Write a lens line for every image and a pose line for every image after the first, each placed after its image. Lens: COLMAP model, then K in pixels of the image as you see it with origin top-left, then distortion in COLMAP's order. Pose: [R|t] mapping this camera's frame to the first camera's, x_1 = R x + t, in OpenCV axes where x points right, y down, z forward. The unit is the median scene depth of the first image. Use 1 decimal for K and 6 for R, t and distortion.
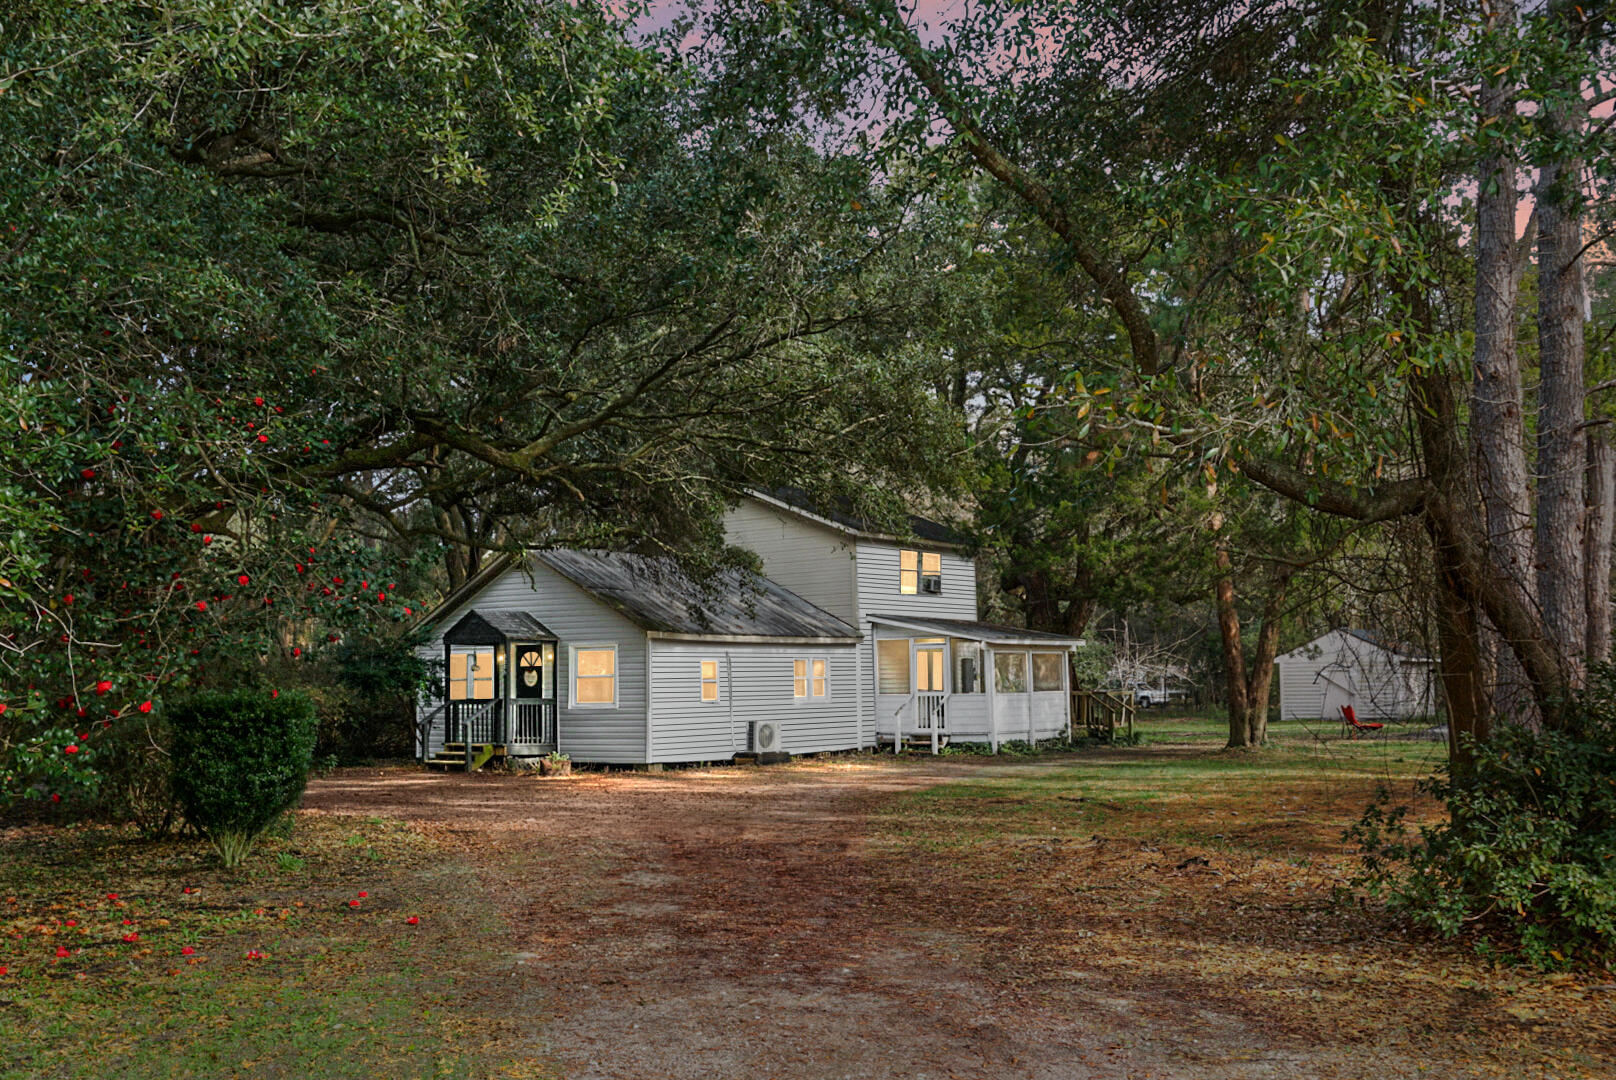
lens RADIAL K [[1709.2, 0, 807.7], [0, 1709.2, 523.4], [0, 0, 1]] dist [0.000050, 0.000000]
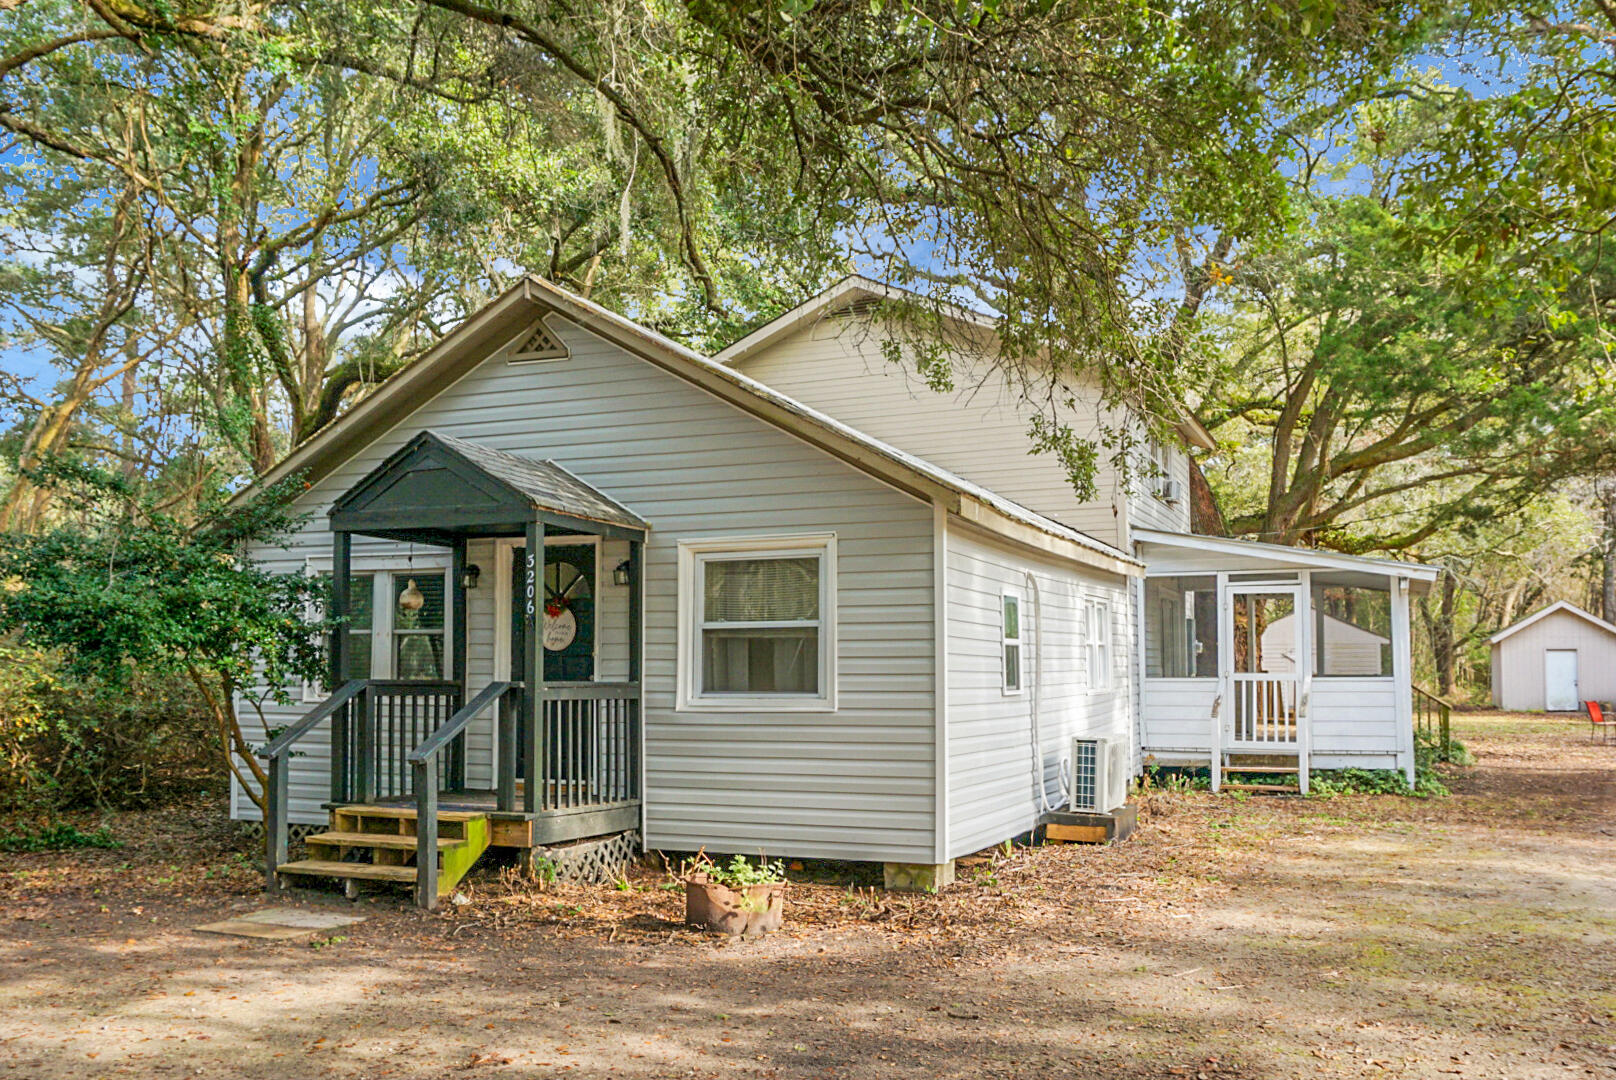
lens RADIAL K [[1301.8, 0, 812.3], [0, 1301.8, 552.1], [0, 0, 1]] dist [-0.034400, 0.017462]
pose [[0.970934, 0.031745, 0.237233, -0.176878], [-0.033547, 0.999431, 0.003558, 0.069996], [-0.236985, -0.011413, 0.971446, 0.699600]]
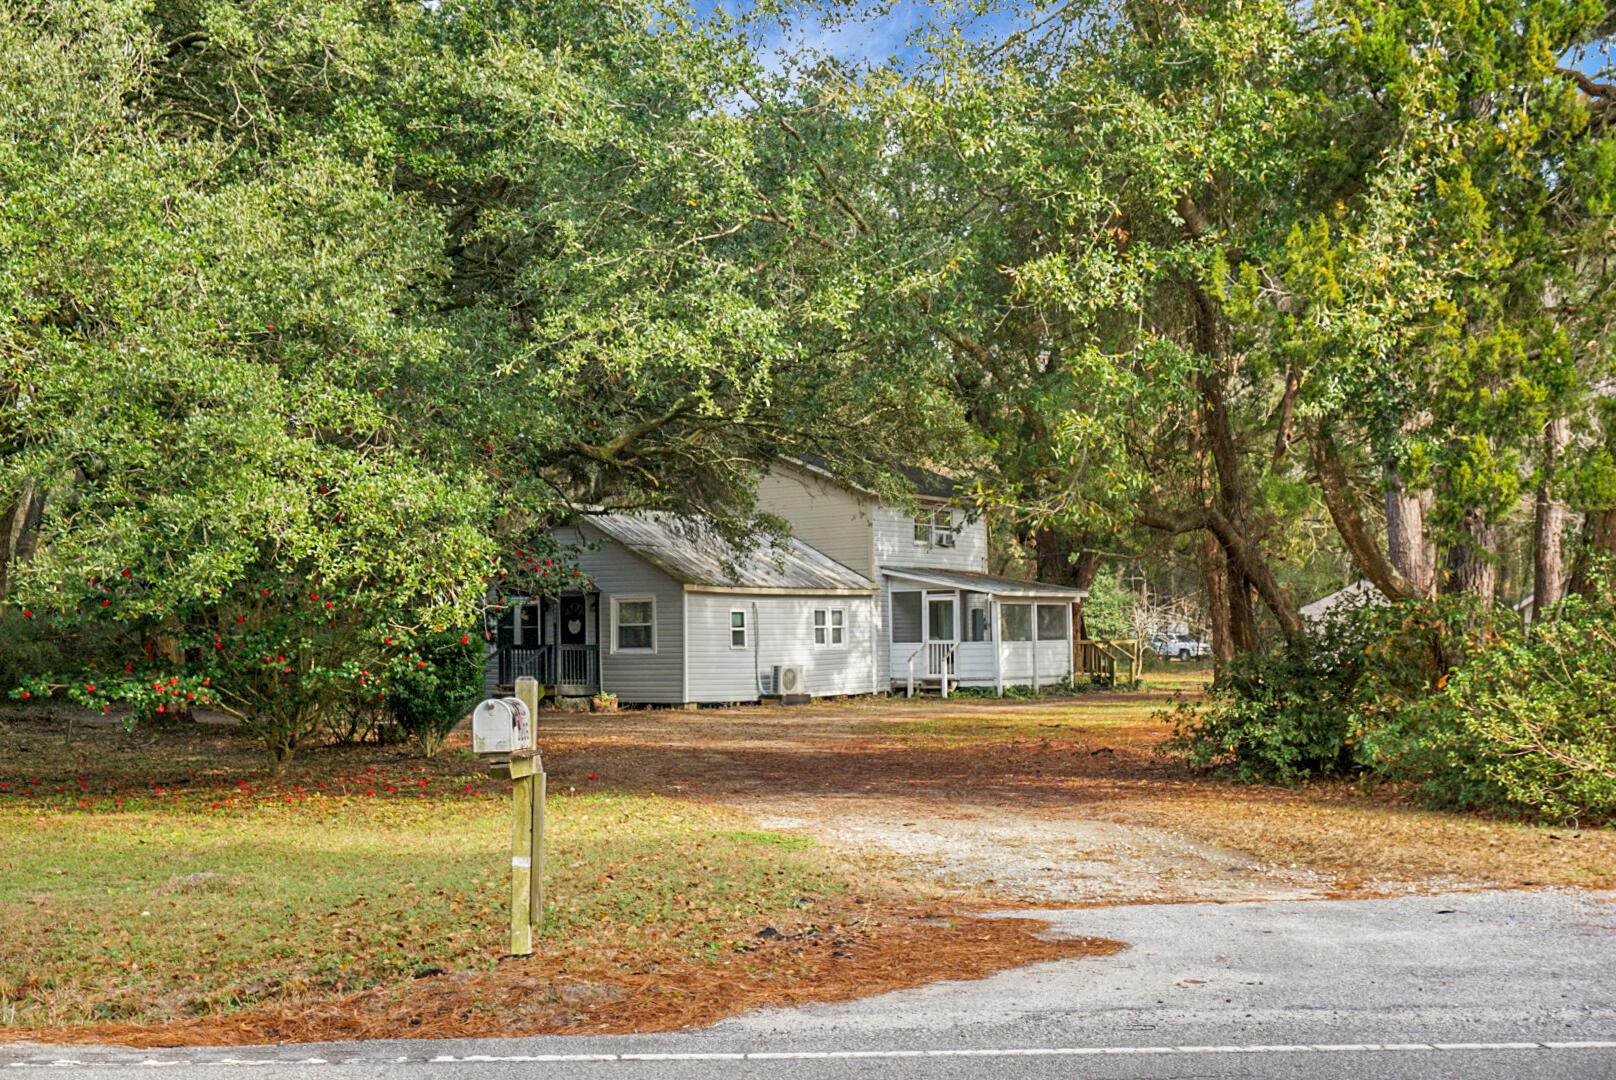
lens RADIAL K [[1983.8, 0, 805.1], [0, 1983.8, 545.3], [0, 0, 1]] dist [-0.007708, 0.000000]
pose [[0.999987, 0.002400, -0.004594, -0.008792], [-0.002176, 0.998841, 0.048075, -0.022870], [0.004704, -0.048065, 0.998833, -0.267772]]
